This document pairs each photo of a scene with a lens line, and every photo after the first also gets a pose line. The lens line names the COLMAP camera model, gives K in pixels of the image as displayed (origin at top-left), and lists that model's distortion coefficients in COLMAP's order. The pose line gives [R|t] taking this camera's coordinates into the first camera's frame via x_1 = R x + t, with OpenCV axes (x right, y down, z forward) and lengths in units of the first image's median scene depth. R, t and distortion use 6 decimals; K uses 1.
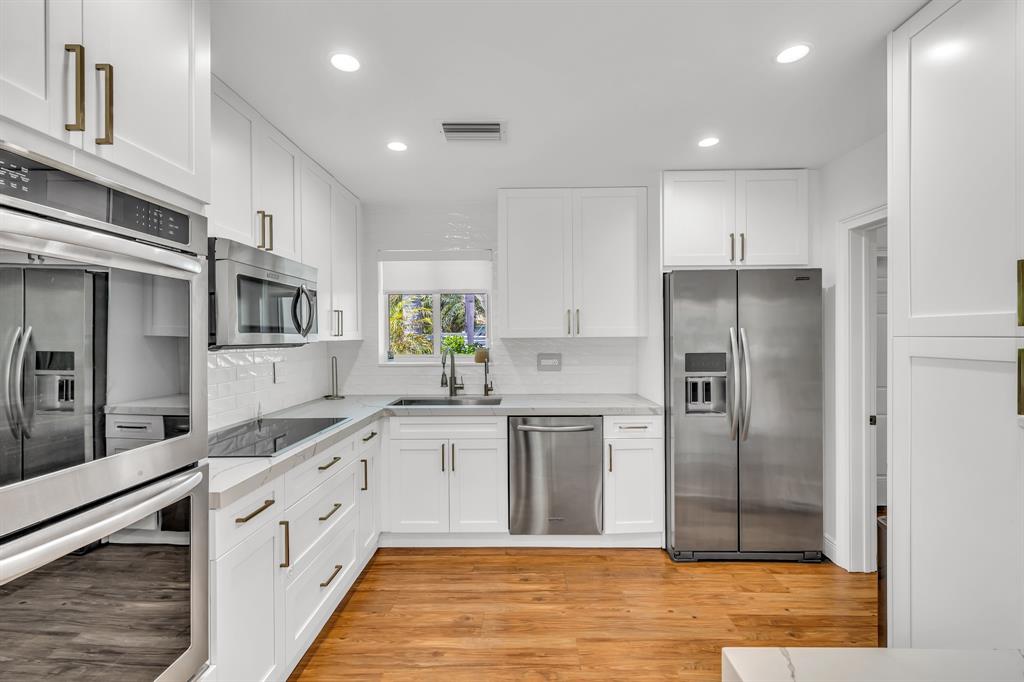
lens RADIAL K [[444.7, 0, 513.4], [0, 444.7, 336.5], [0, 0, 1]] dist [0.001138, 0.000100]
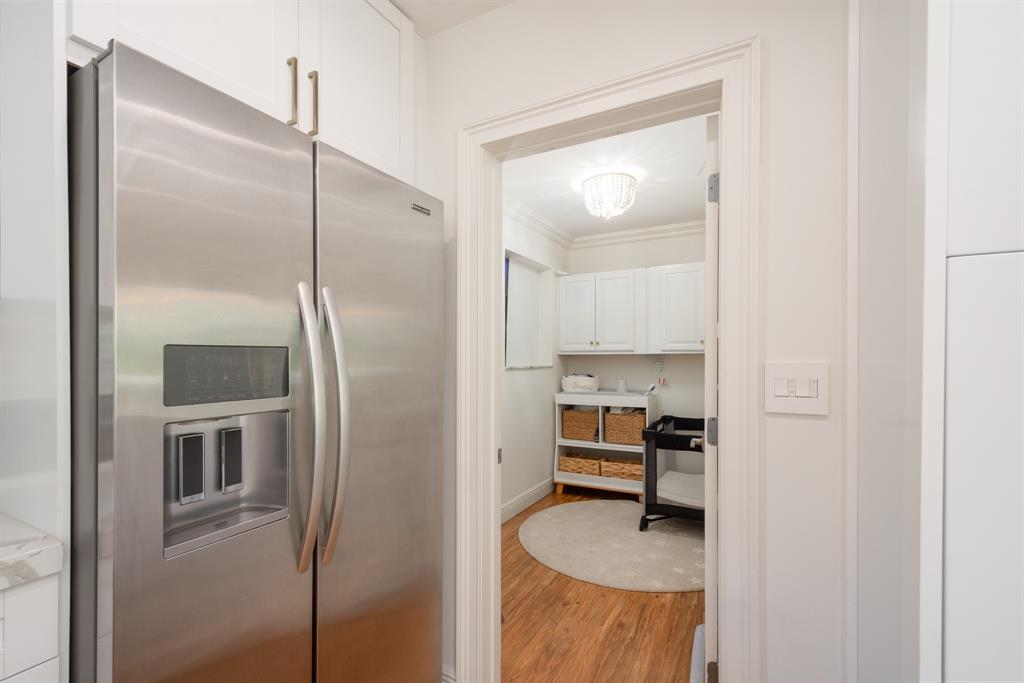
lens RADIAL K [[447.9, 0, 512.7], [0, 447.9, 360.1], [0, 0, 1]] dist [0.001658, 0.000336]
pose [[0.471066, 0.002639, 0.882094, 0.226503], [-0.003416, 0.999993, -0.001167, 0.046396], [-0.882091, -0.002463, 0.471072, 0.636277]]
